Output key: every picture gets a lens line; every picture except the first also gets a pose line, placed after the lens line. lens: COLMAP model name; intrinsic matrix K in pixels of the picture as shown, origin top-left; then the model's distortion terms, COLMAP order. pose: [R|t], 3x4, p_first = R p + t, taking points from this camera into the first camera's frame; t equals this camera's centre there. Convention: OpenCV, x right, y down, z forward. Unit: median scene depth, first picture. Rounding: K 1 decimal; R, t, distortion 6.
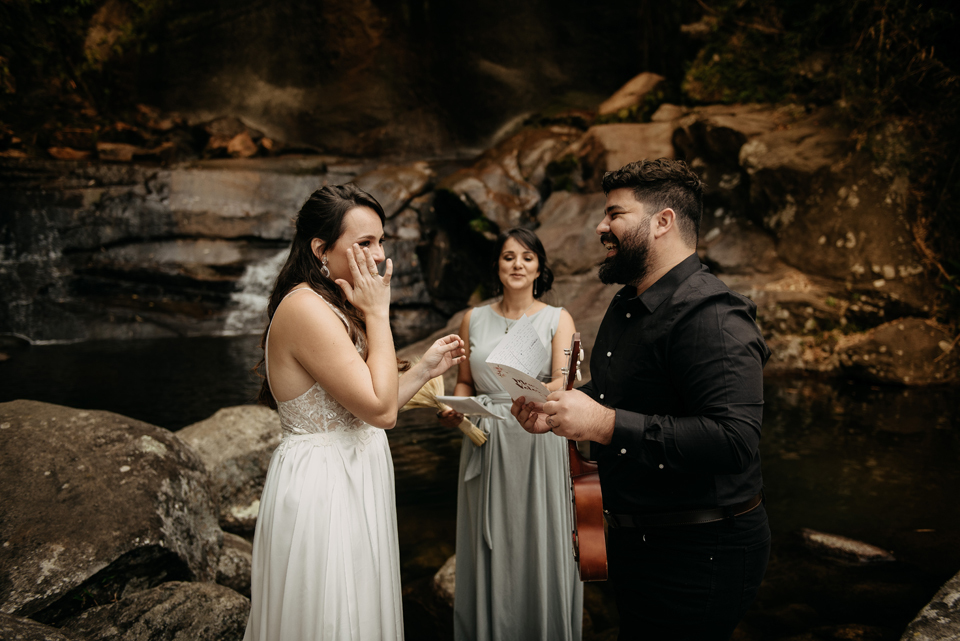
lens RADIAL K [[930.9, 0, 482.7], [0, 930.9, 321.1], [0, 0, 1]] dist [0.022953, 0.017942]
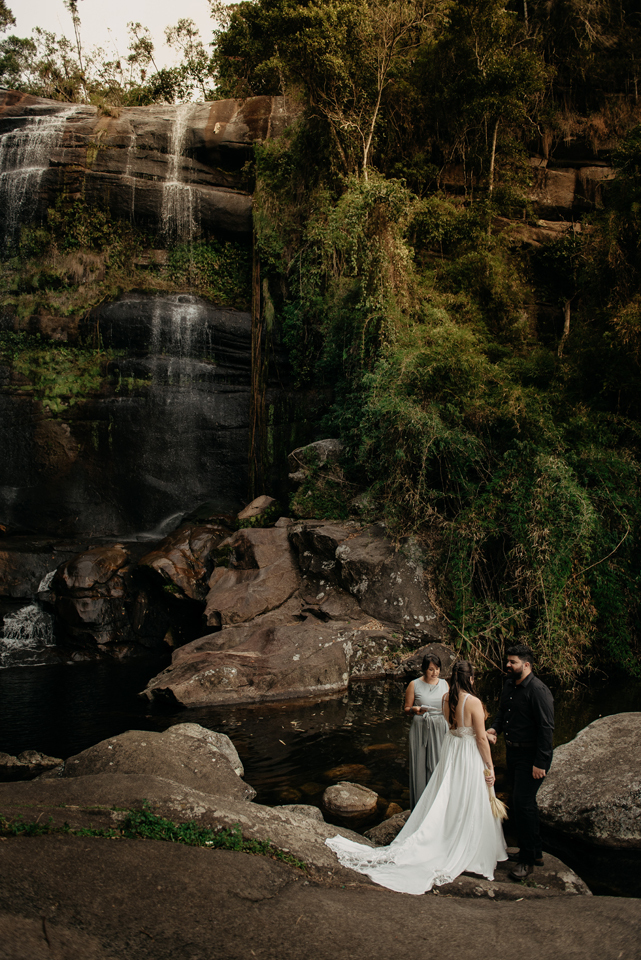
lens RADIAL K [[654.9, 0, 319.5], [0, 654.9, 477.4], [0, 0, 1]] dist [-0.047858, -0.002171]
pose [[0.932432, 0.043282, 0.358745, -0.226366], [0.039296, 0.974767, -0.219740, -0.043616], [-0.359204, 0.218989, 0.907203, -0.182651]]
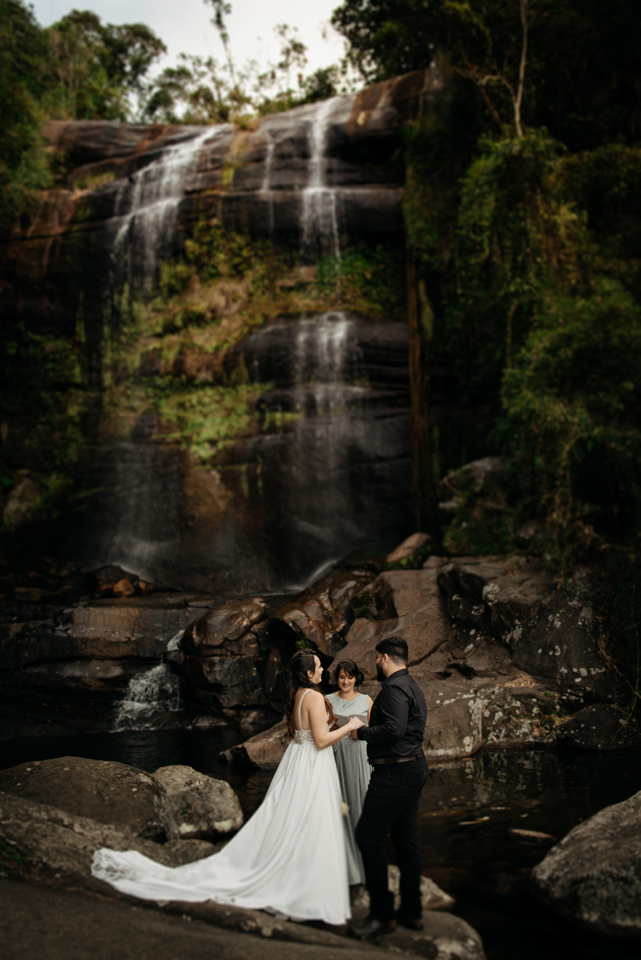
lens RADIAL K [[785.1, 0, 337.3], [0, 785.1, 490.9], [0, 0, 1]] dist [-0.026030, -0.002878]
pose [[0.998465, -0.012045, 0.054069, -0.016520], [0.026943, 0.958438, -0.284025, 0.012242], [-0.048401, 0.285046, 0.957291, -0.219795]]
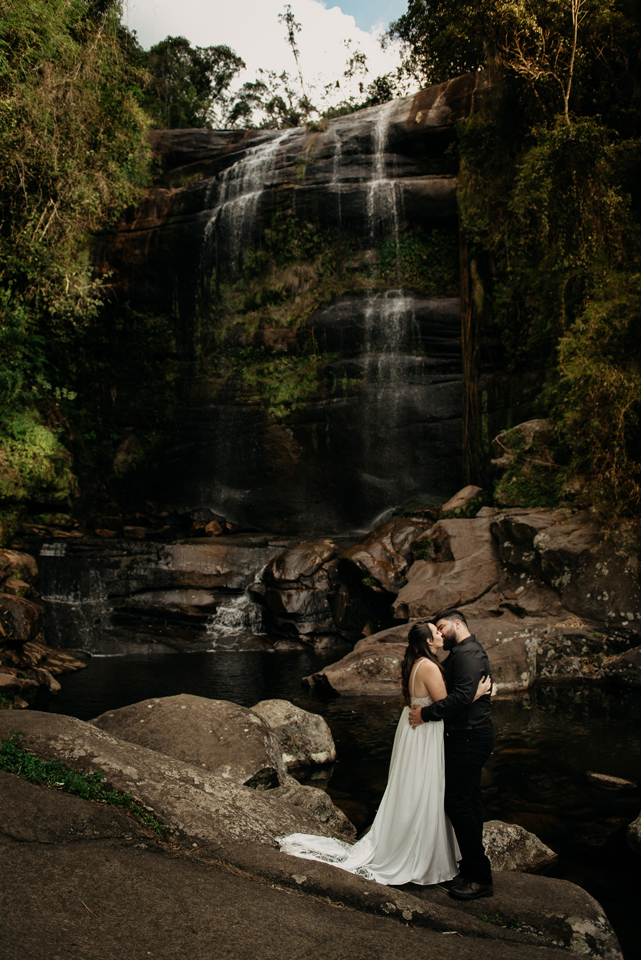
lens RADIAL K [[660.0, 0, 319.6], [0, 660.0, 478.4], [0, 0, 1]] dist [-0.047778, -0.003839]
pose [[0.999121, -0.001936, -0.041872, -0.051393], [-0.007997, 0.971781, -0.235750, -0.012410], [0.041146, 0.235877, 0.970911, -0.158268]]
